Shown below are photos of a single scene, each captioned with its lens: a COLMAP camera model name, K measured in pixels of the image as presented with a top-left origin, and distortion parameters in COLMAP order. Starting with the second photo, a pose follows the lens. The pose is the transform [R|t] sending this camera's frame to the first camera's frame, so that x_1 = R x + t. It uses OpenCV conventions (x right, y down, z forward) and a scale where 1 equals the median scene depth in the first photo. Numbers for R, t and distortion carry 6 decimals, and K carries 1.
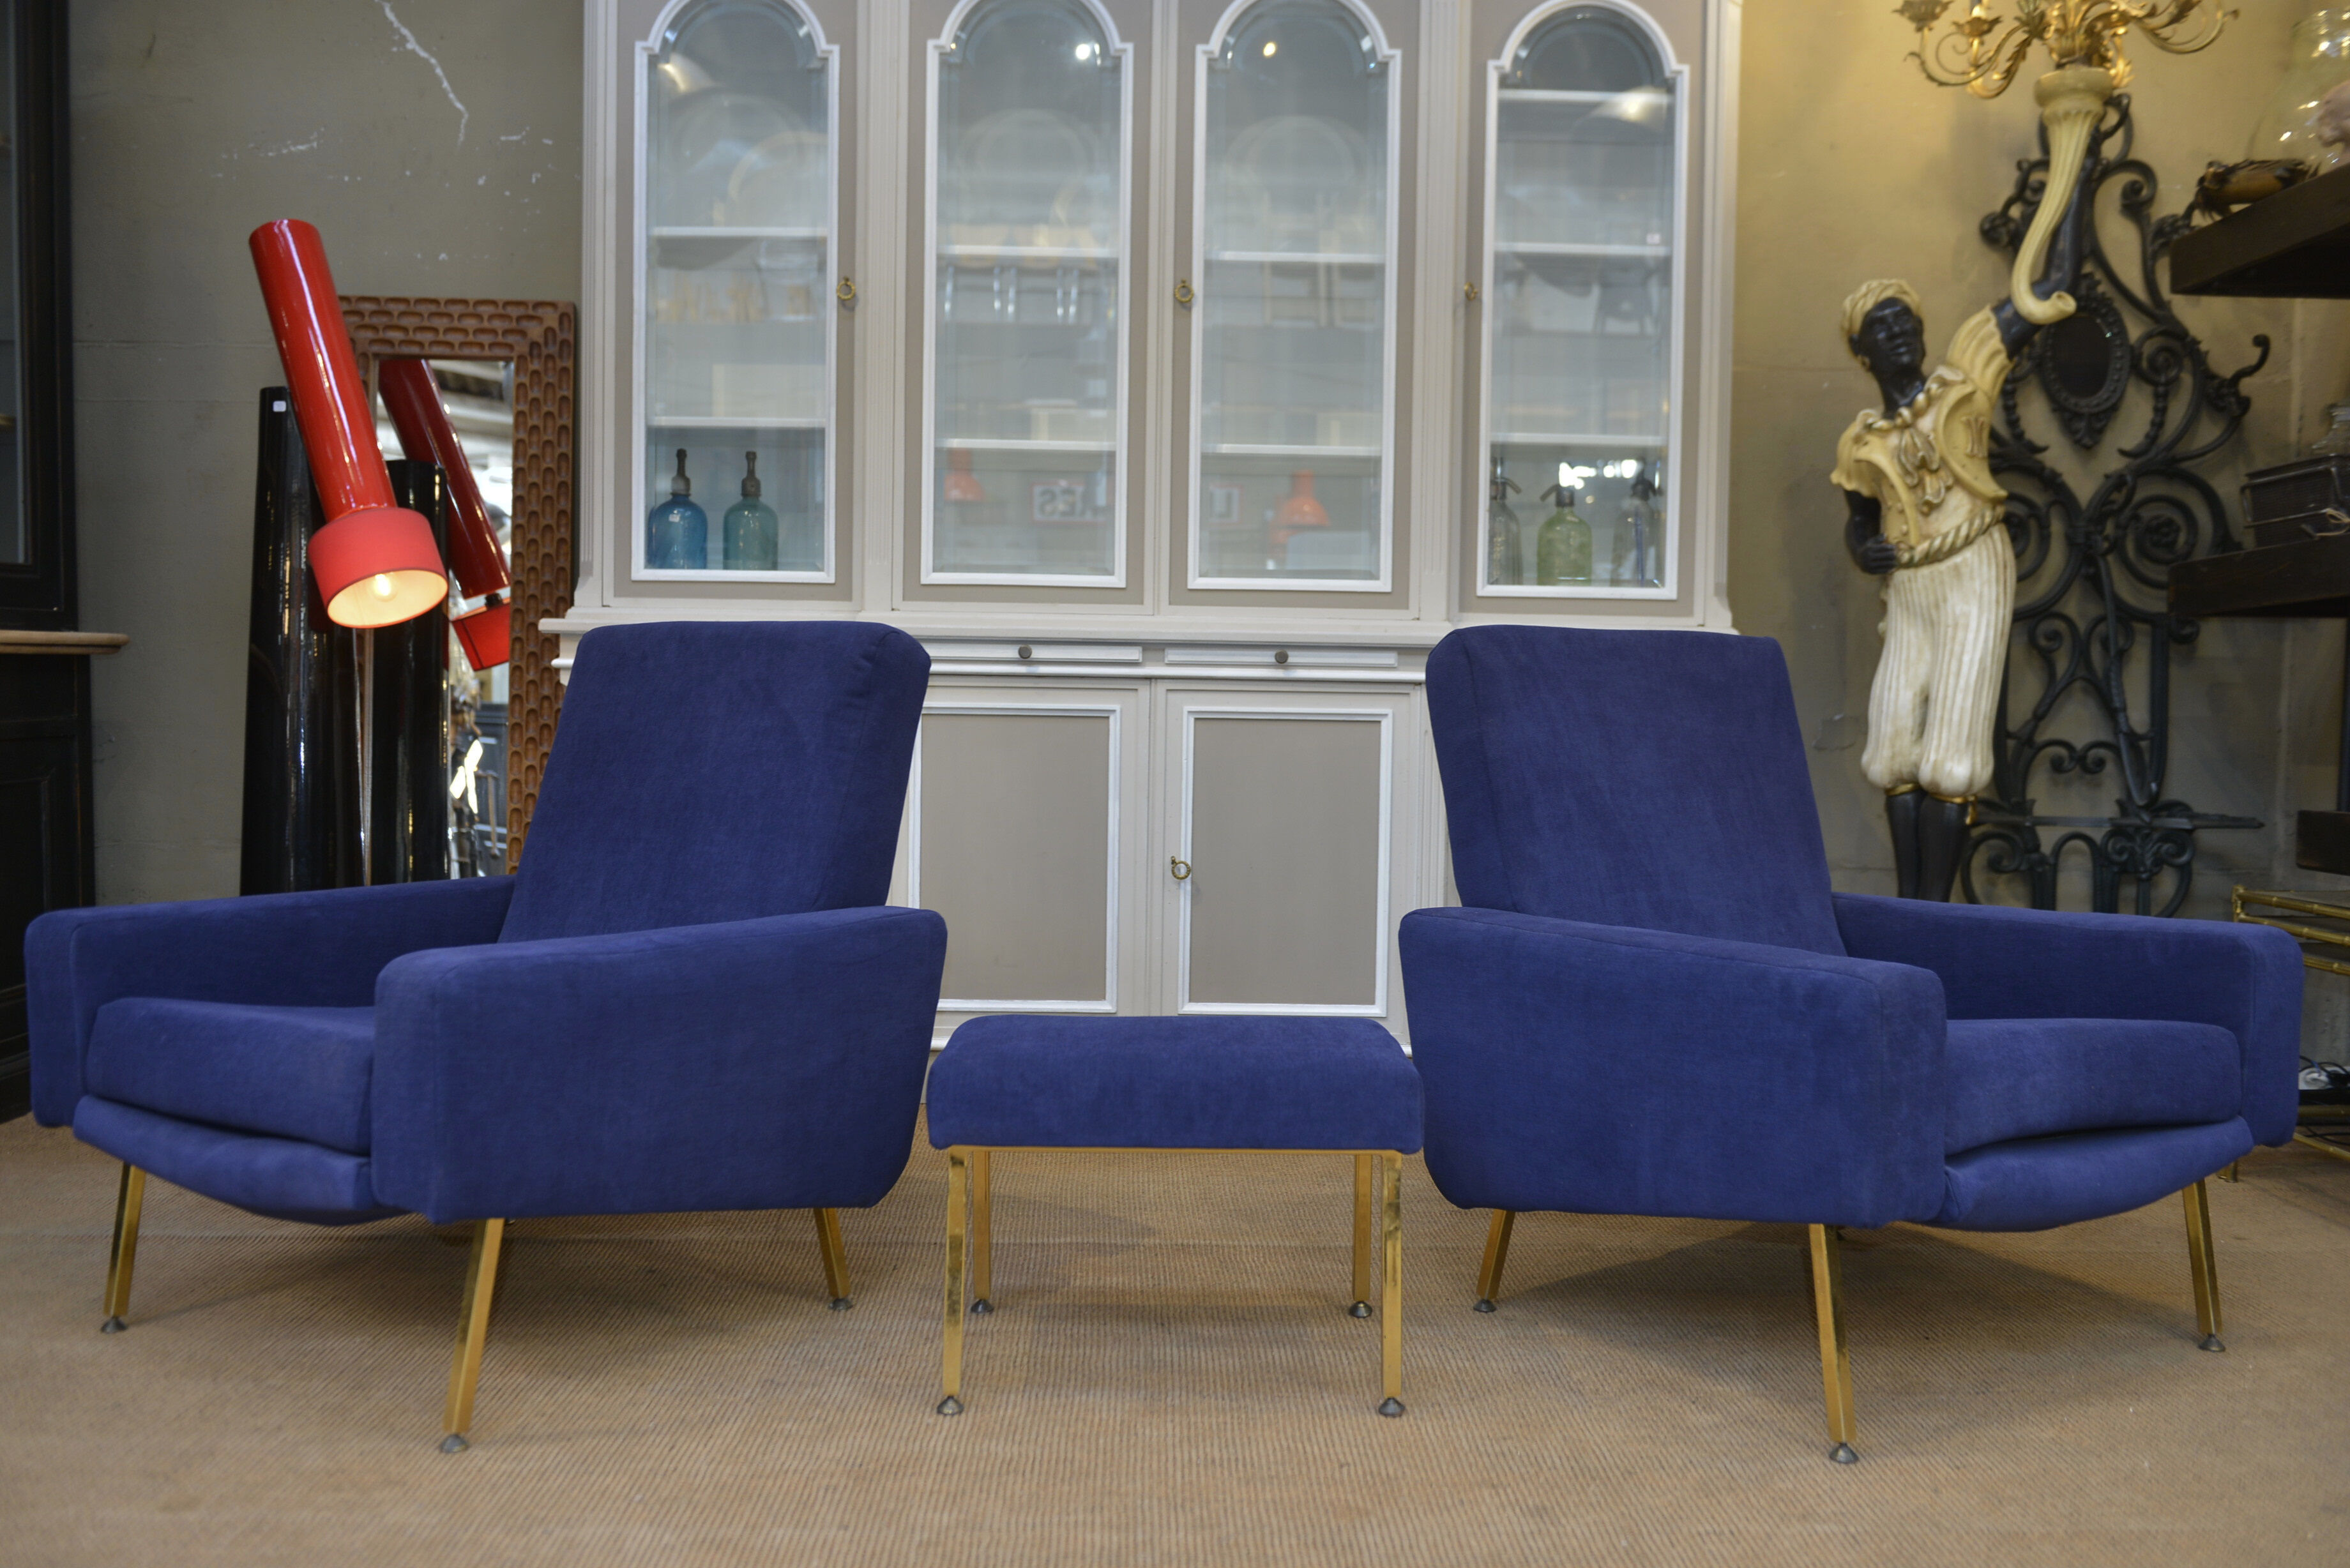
lens RADIAL K [[1973.3, 0, 1177.7], [0, 1973.3, 780.6], [0, 0, 1]] dist [-0.019098, -0.008537]
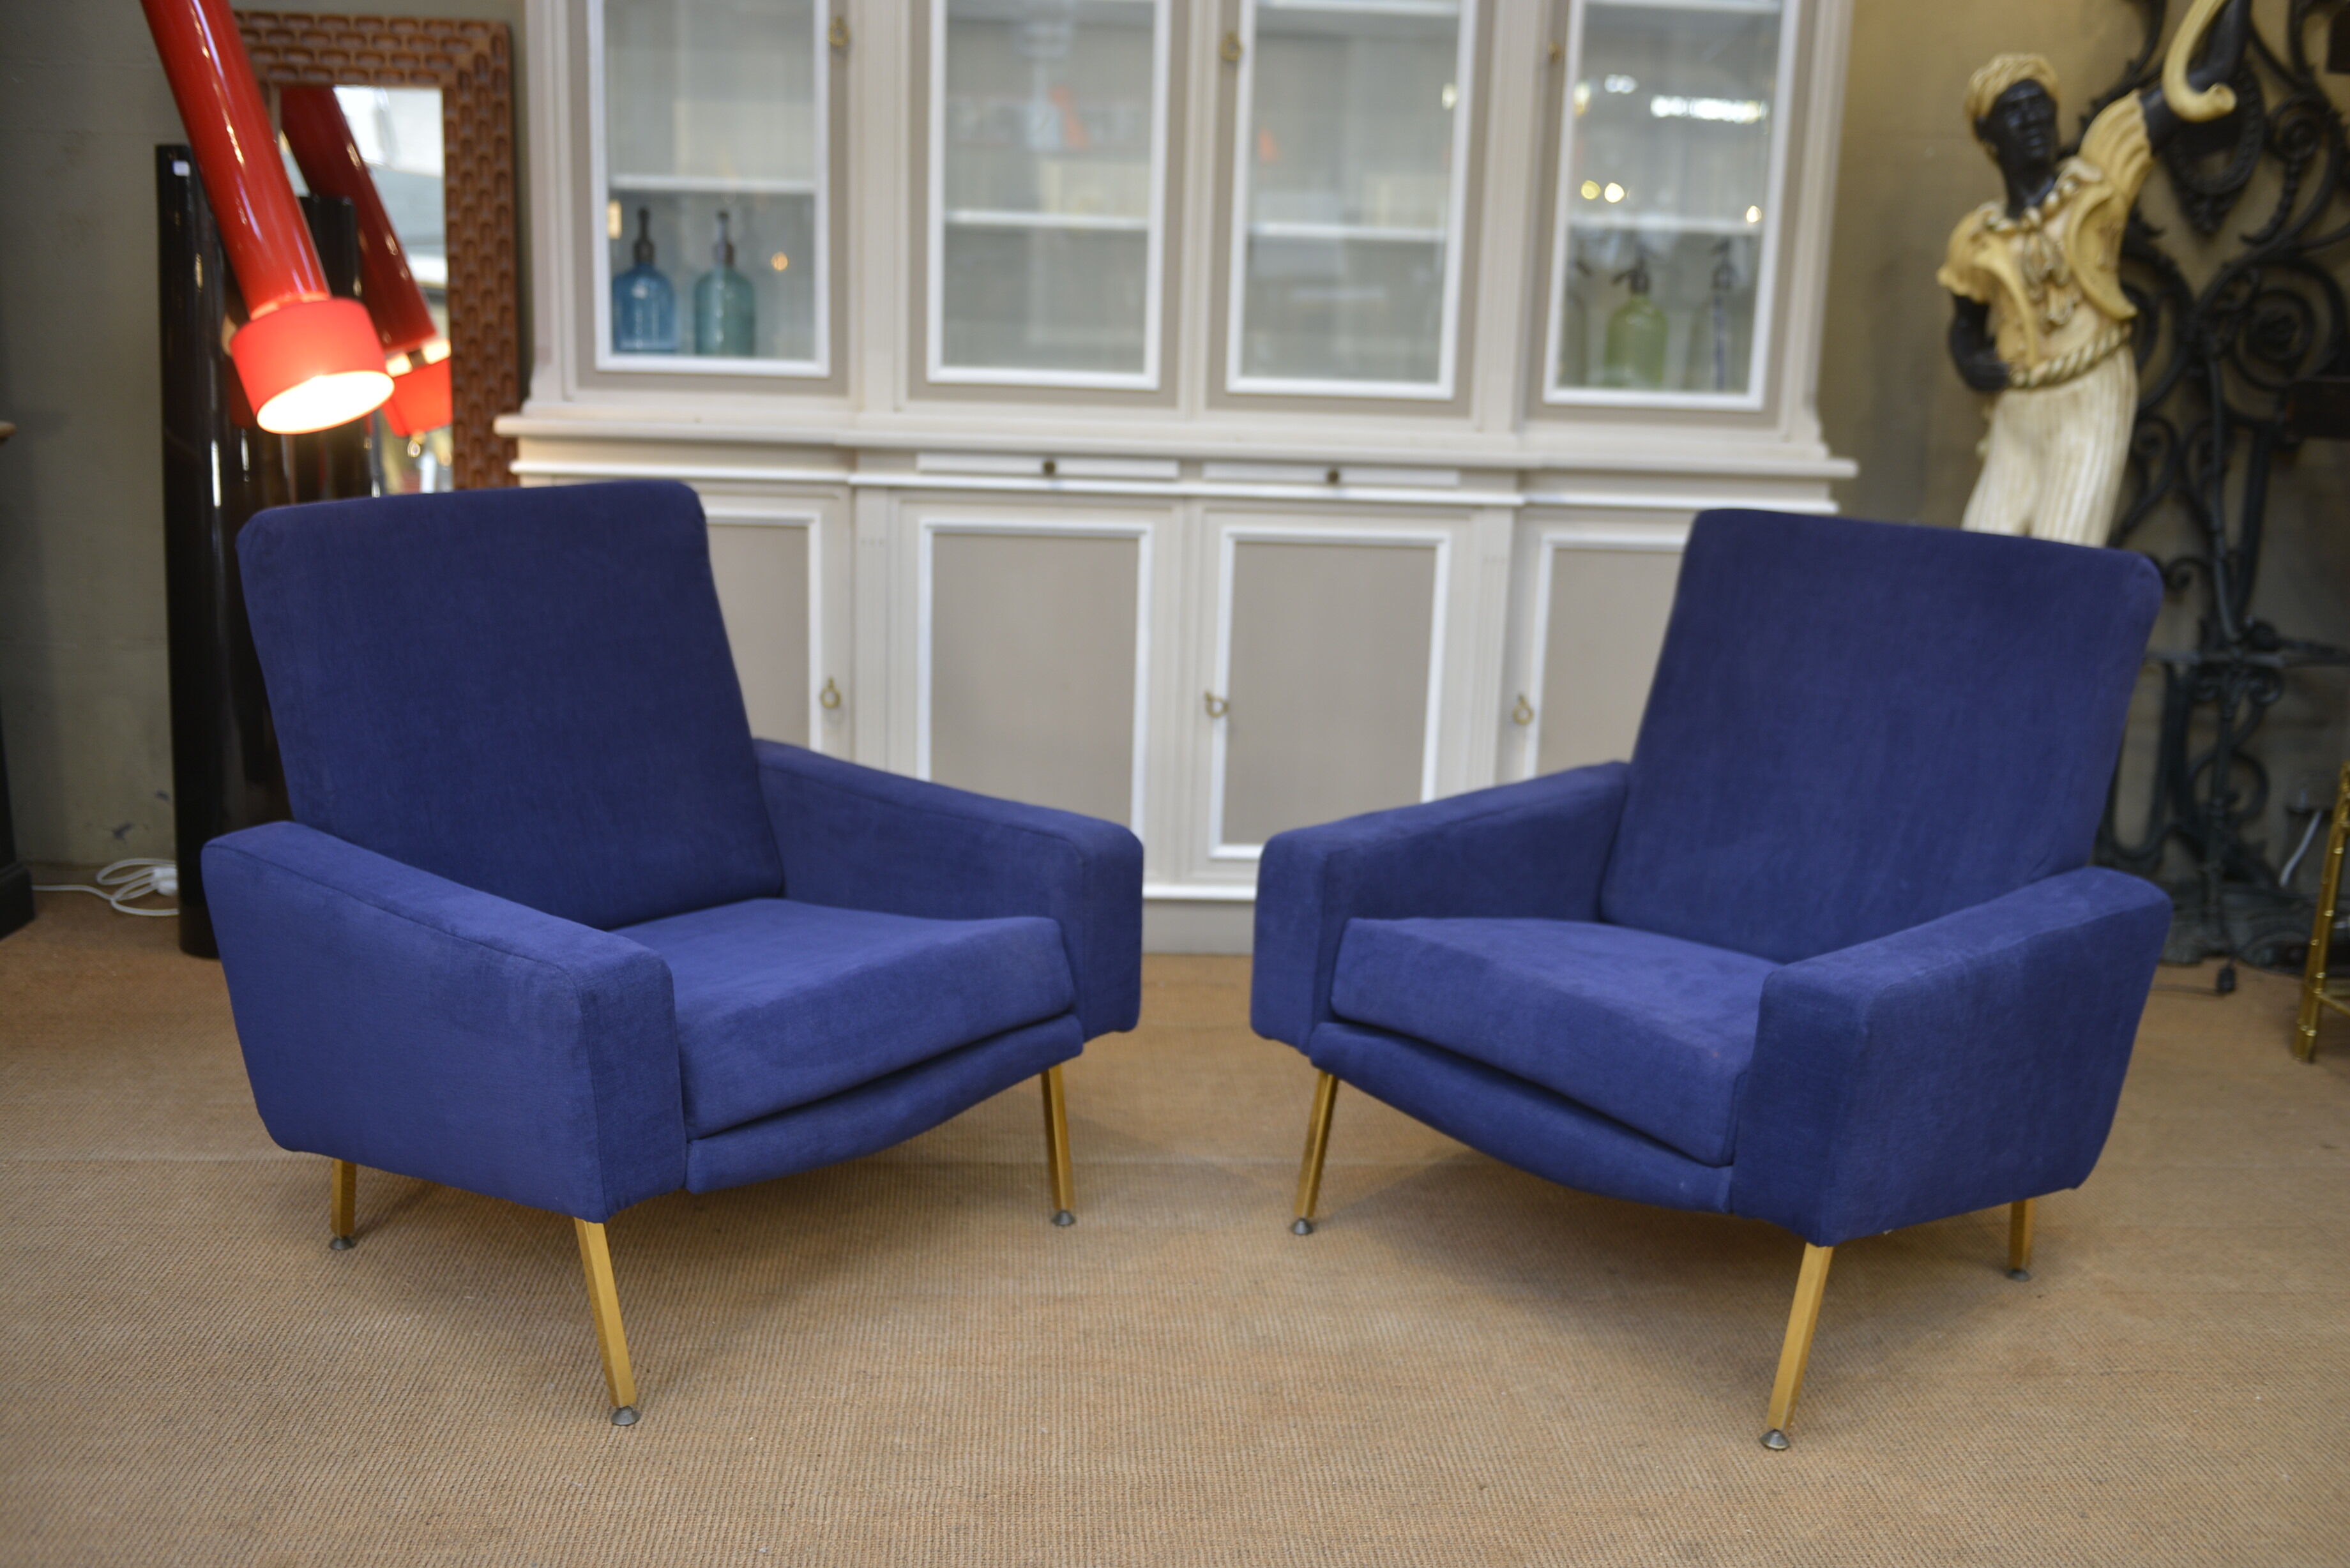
lens RADIAL K [[2111.0, 0, 1177.3], [0, 2111.0, 785.9], [0, 0, 1]] dist [-0.018533, -0.006612]
pose [[0.998613, 0.007273, 0.052147, -0.067517], [-0.016735, 0.982899, 0.183384, -0.098471], [-0.049922, -0.184002, 0.981657, 0.029055]]
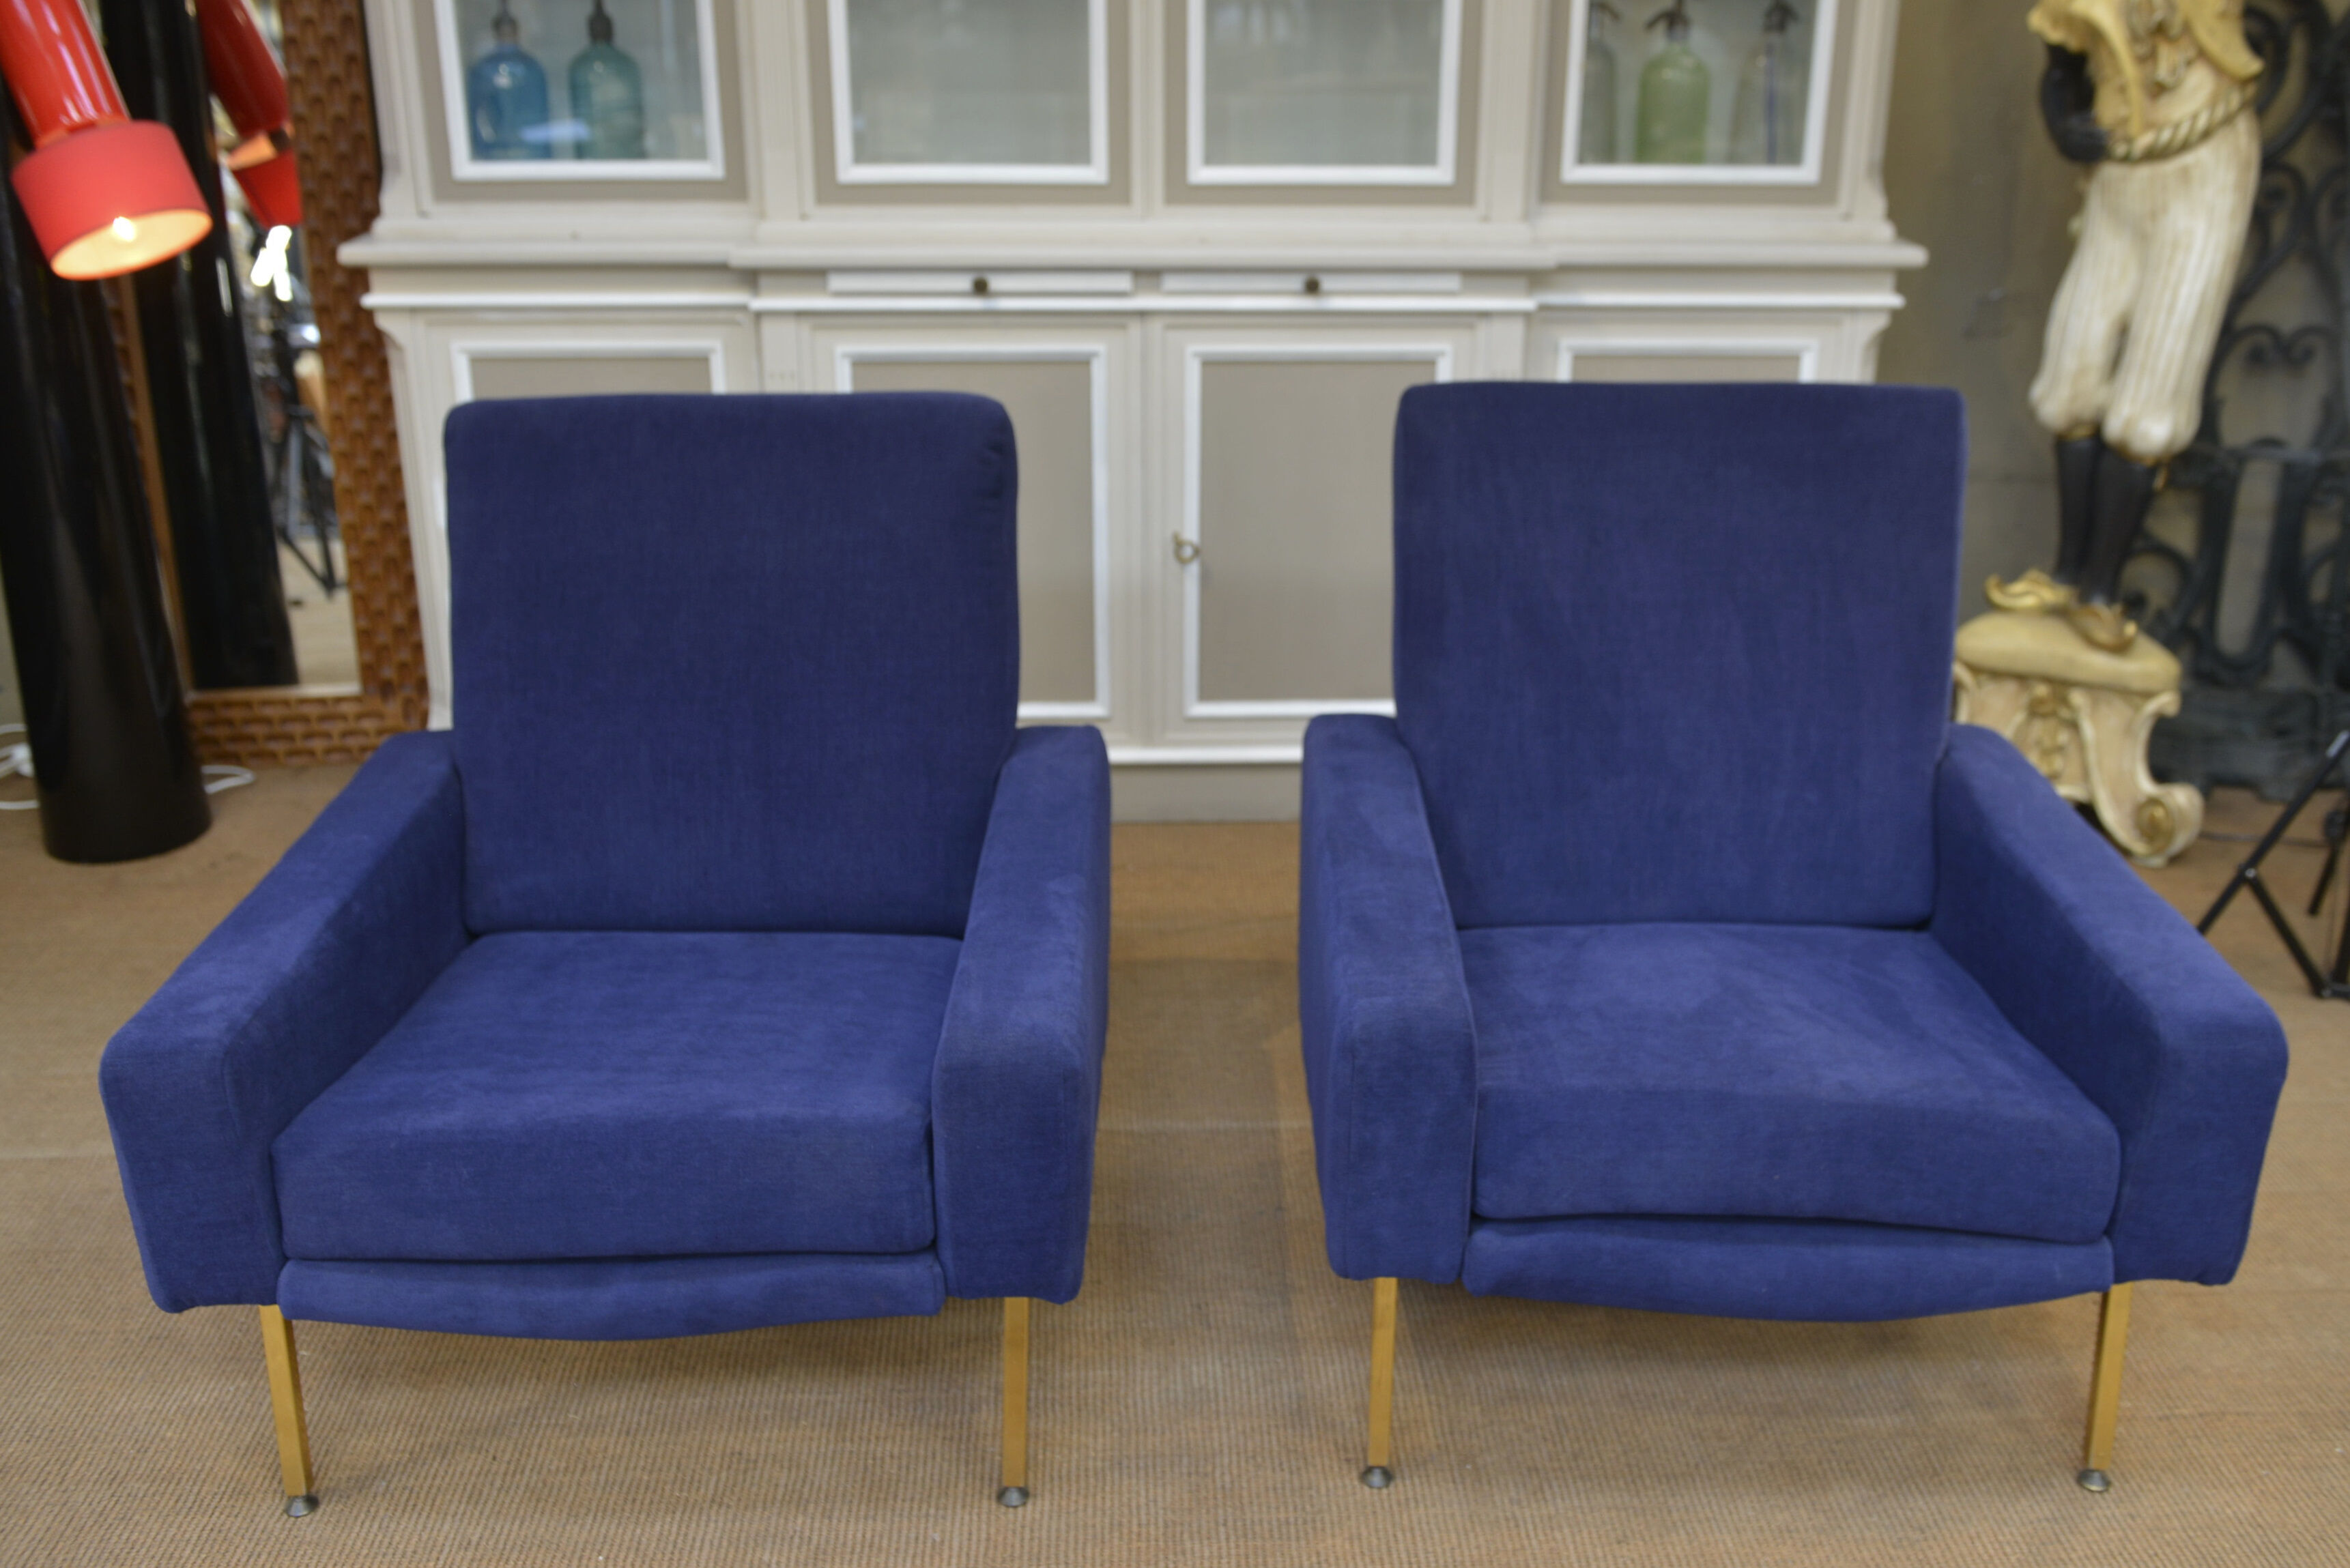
lens RADIAL K [[2183.6, 0, 1217.7], [0, 2183.6, 735.6], [0, 0, 1]] dist [-0.024470, -0.006668]
pose [[0.999188, -0.021427, 0.034124, -0.017548], [0.009400, 0.947469, 0.319710, -0.168182], [-0.039182, -0.319130, 0.946901, 0.132379]]
